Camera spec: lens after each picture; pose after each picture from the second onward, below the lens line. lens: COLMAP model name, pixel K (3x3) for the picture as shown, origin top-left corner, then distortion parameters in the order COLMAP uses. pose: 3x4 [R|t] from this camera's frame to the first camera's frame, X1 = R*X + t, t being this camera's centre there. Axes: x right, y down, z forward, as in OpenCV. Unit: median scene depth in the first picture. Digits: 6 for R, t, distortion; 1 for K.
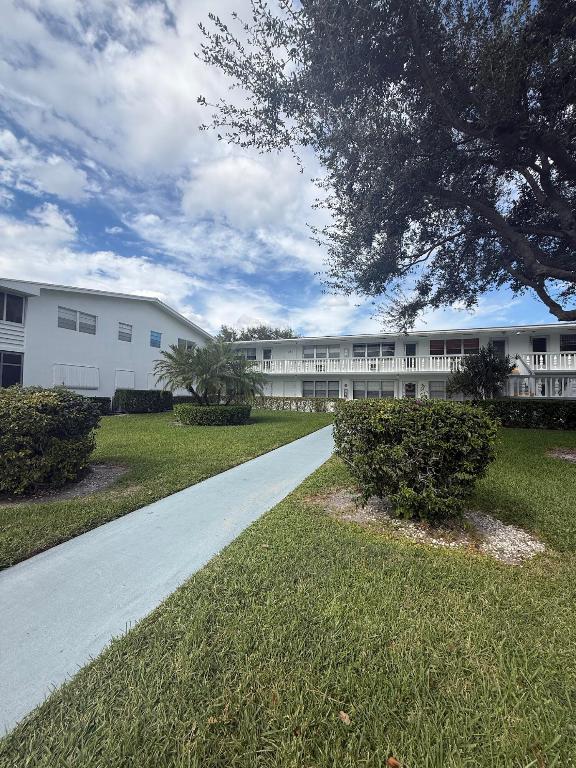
lens RADIAL K [[308.9, 0, 288.4], [0, 308.9, 384.7], [0, 0, 1]] dist [0.000524, -0.000028]
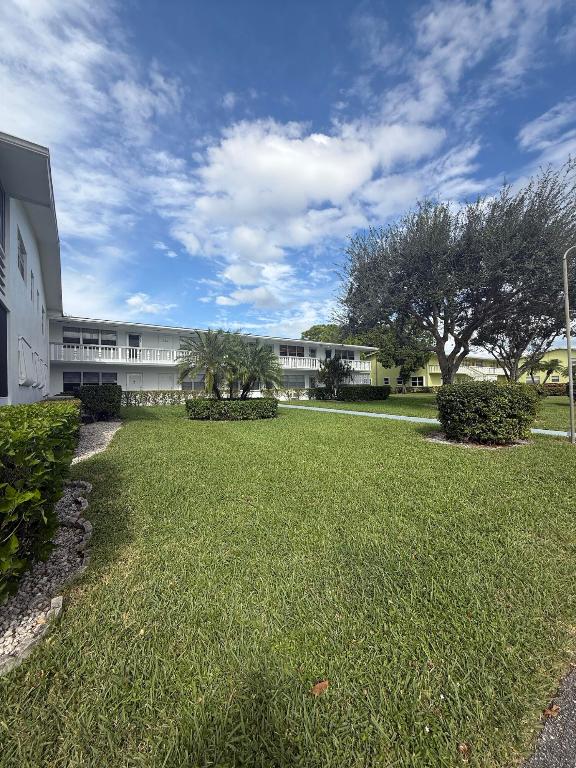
lens RADIAL K [[308.9, 0, 293.7], [0, 308.9, 379.7], [0, 0, 1]] dist [0.000524, -0.000028]
pose [[0.536377, -0.003074, 0.843973, -0.556359], [-0.004931, 0.999965, 0.006776, -0.000745], [-0.843964, -0.007796, 0.536343, 0.190941]]
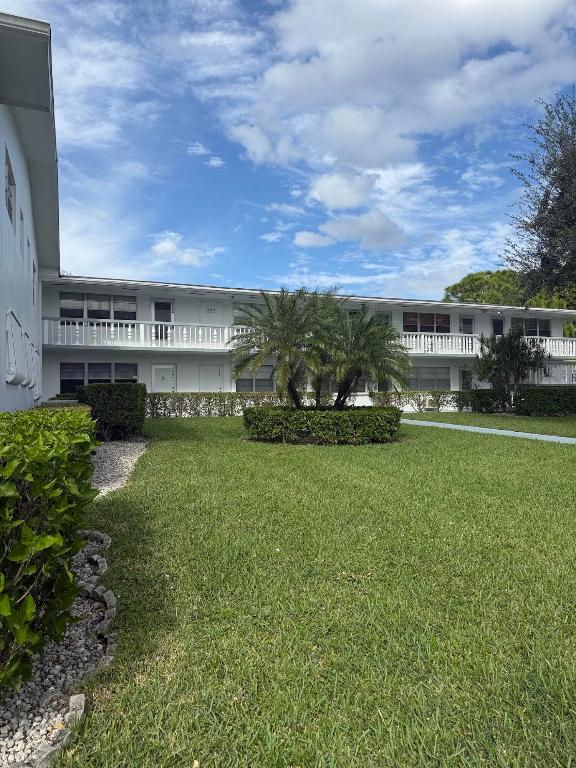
lens RADIAL K [[554.6, 0, 290.8], [0, 554.6, 385.8], [0, 0, 1]] dist [0.013755, -0.014835]
pose [[0.722174, -0.016683, 0.691511, -0.569426], [-0.003169, 0.999619, 0.027425, -0.000548], [-0.691705, -0.021997, 0.721845, 0.188117]]
